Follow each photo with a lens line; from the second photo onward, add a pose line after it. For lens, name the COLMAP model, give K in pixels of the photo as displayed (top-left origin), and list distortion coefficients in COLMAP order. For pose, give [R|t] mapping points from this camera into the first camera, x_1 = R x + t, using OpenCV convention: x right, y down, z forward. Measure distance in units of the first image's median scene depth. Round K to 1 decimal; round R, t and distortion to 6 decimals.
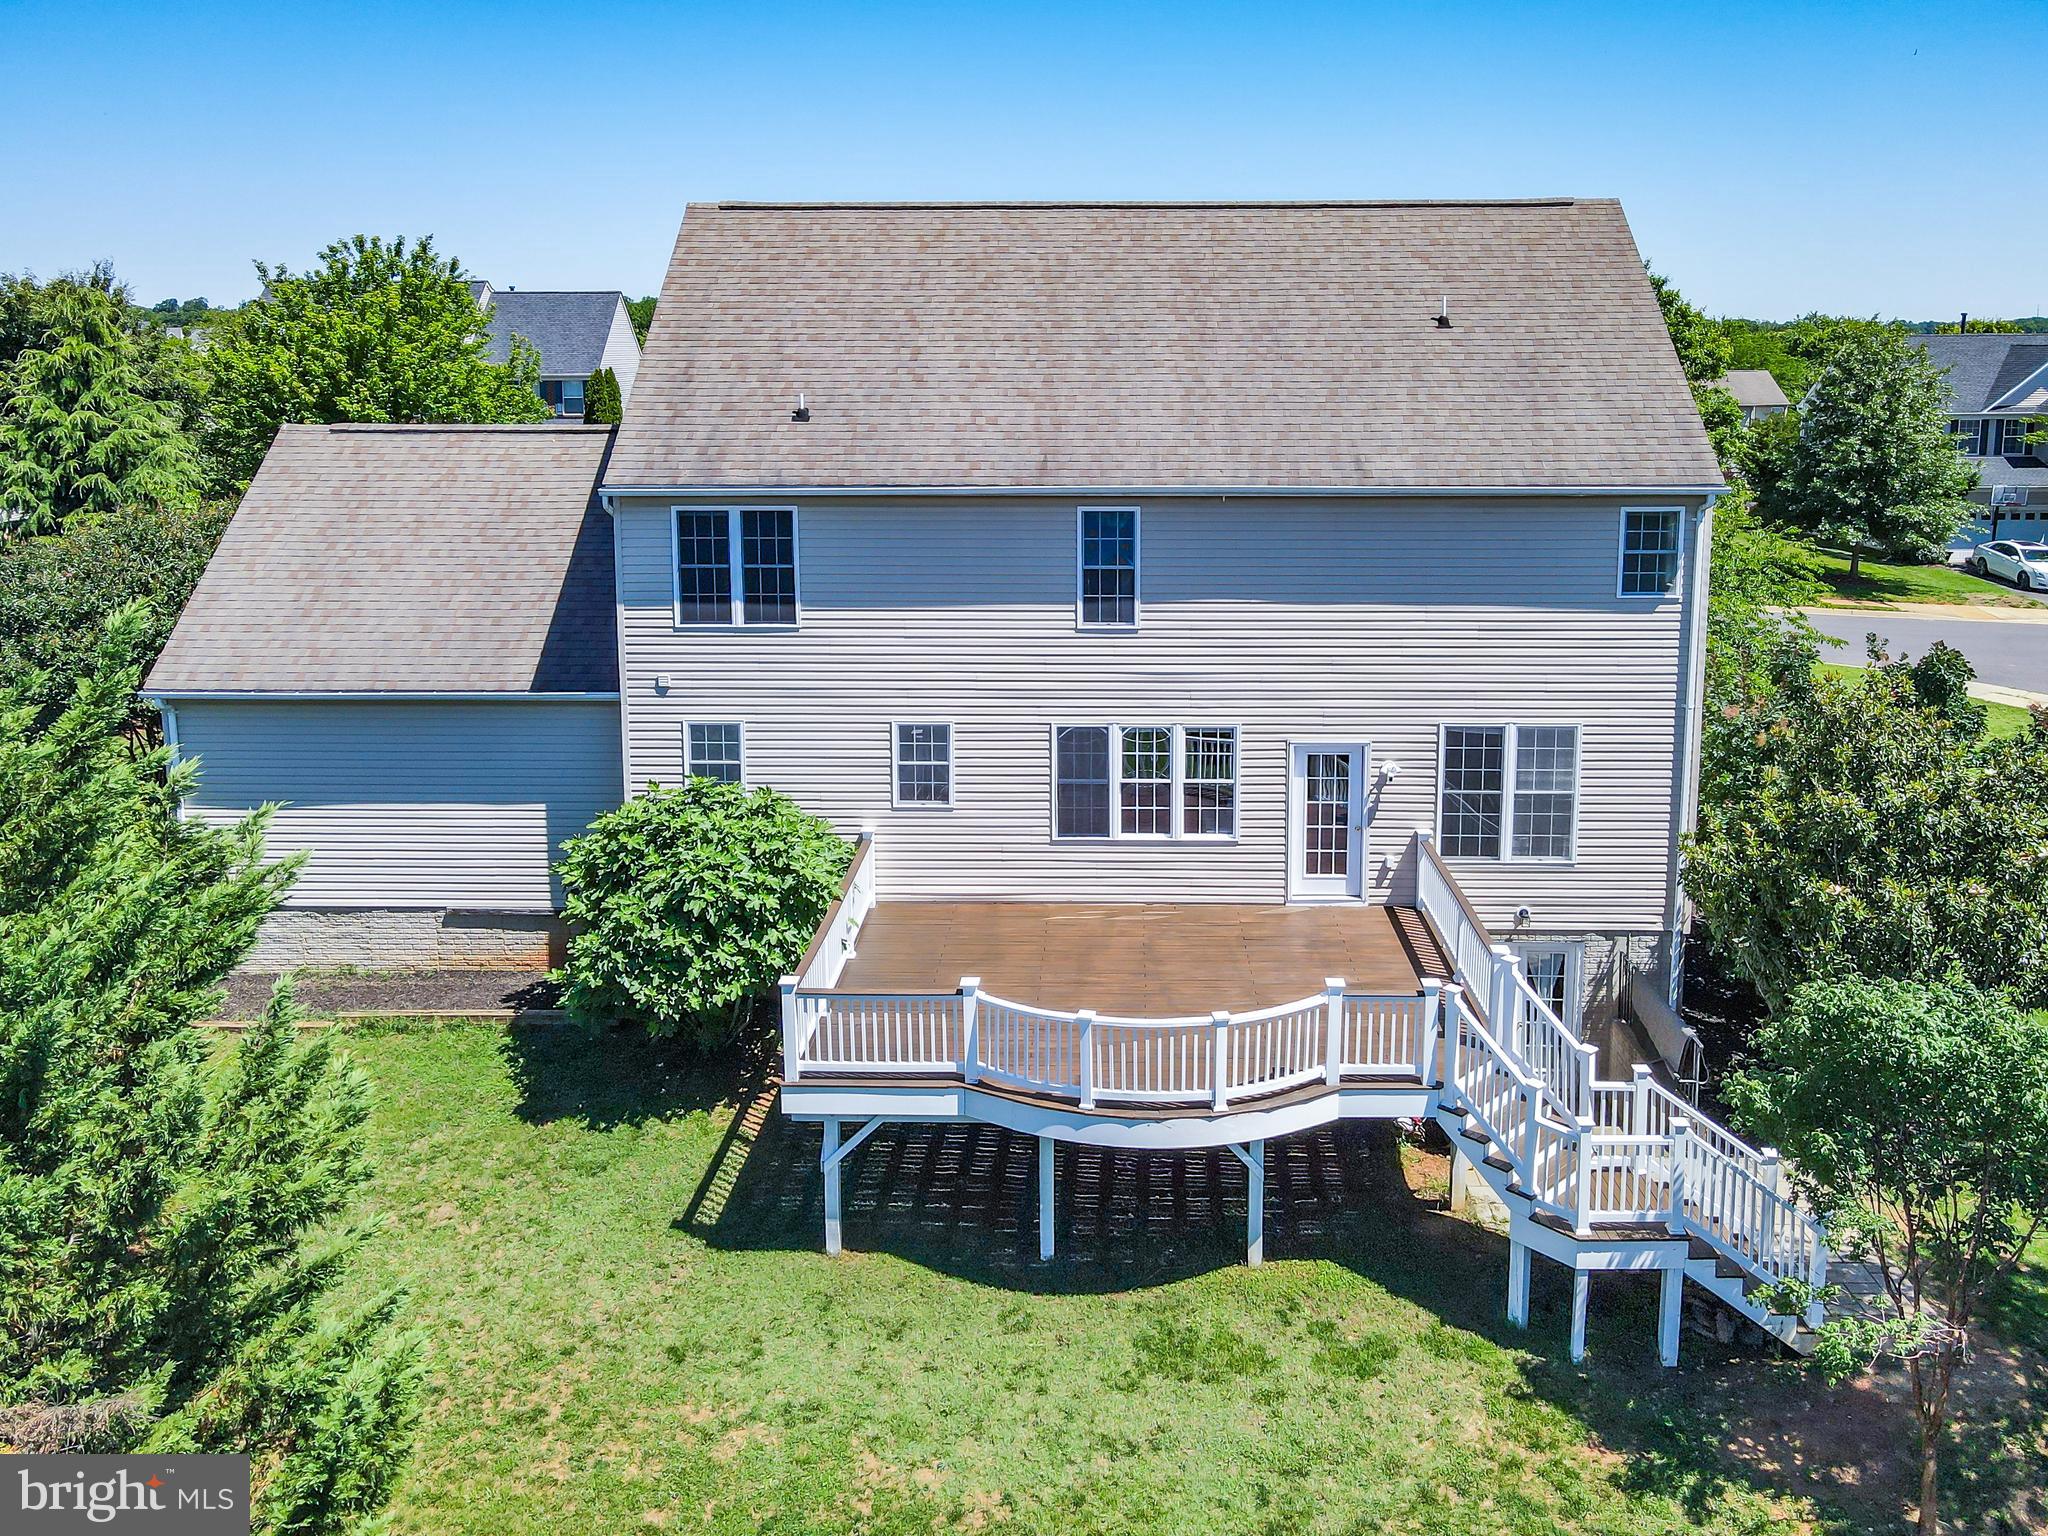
lens RADIAL K [[1526.1, 0, 1077.2], [0, 1526.1, 611.3], [0, 0, 1]] dist [0.019367, 0.007818]
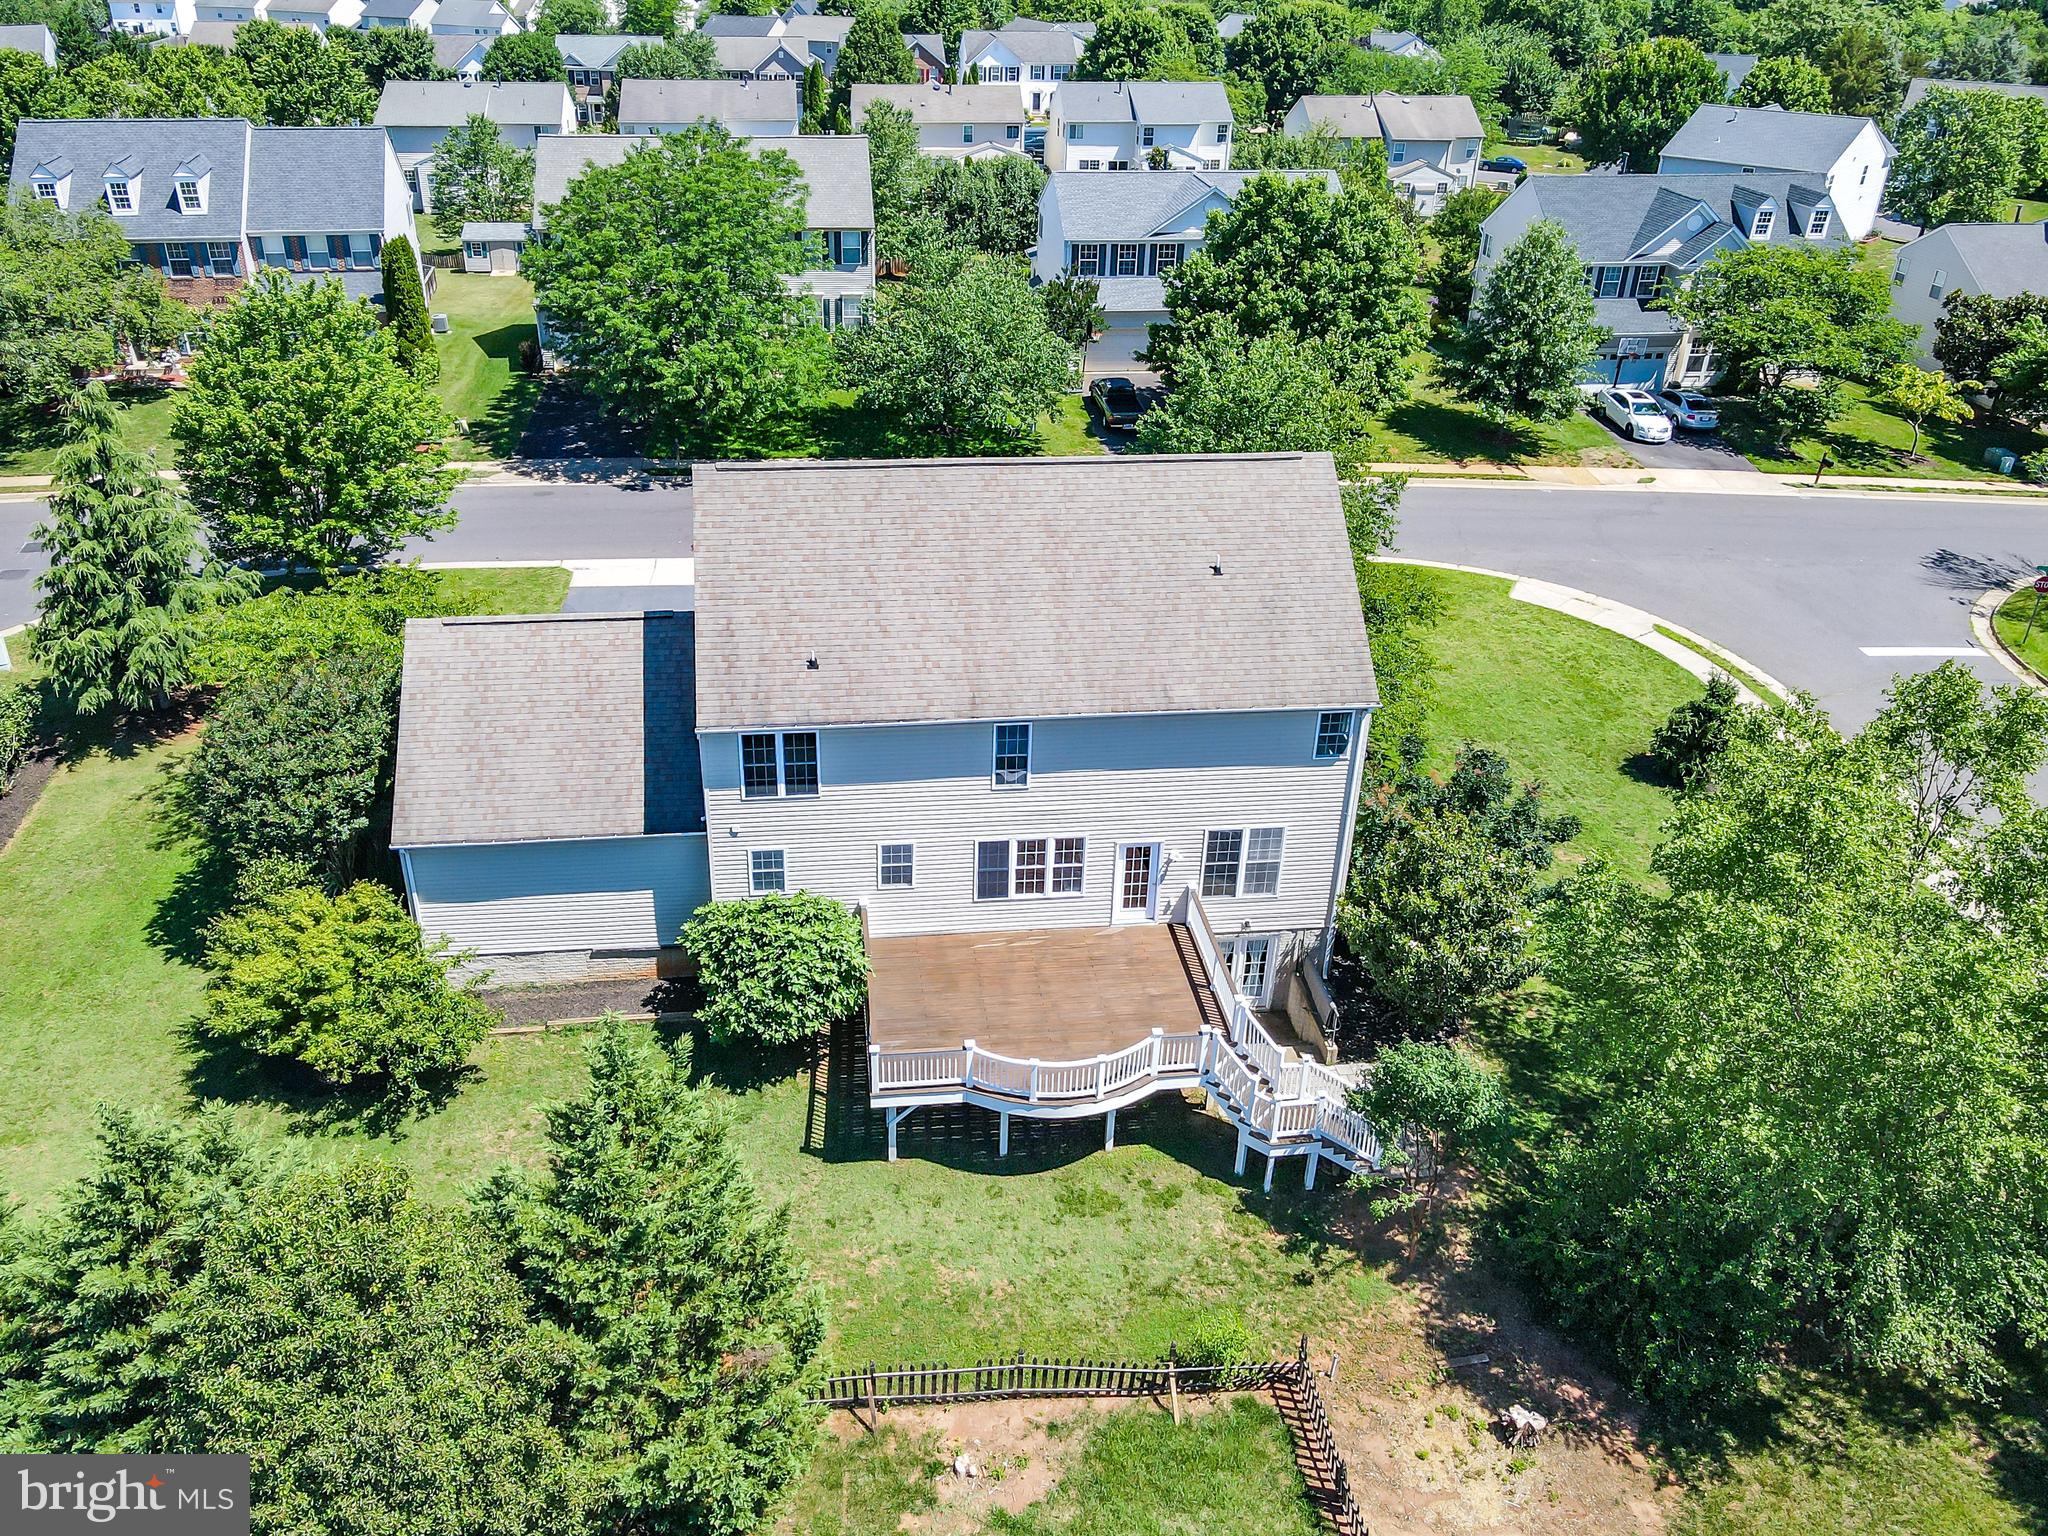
lens RADIAL K [[1526.1, 0, 957.9], [0, 1526.1, 785.6], [0, 0, 1]] dist [0.019367, 0.007818]
pose [[0.992150, -0.053244, 0.113152, -0.222211], [0.009711, 0.934903, 0.354772, -0.576227], [-0.124676, -0.350888, 0.928081, -0.511660]]
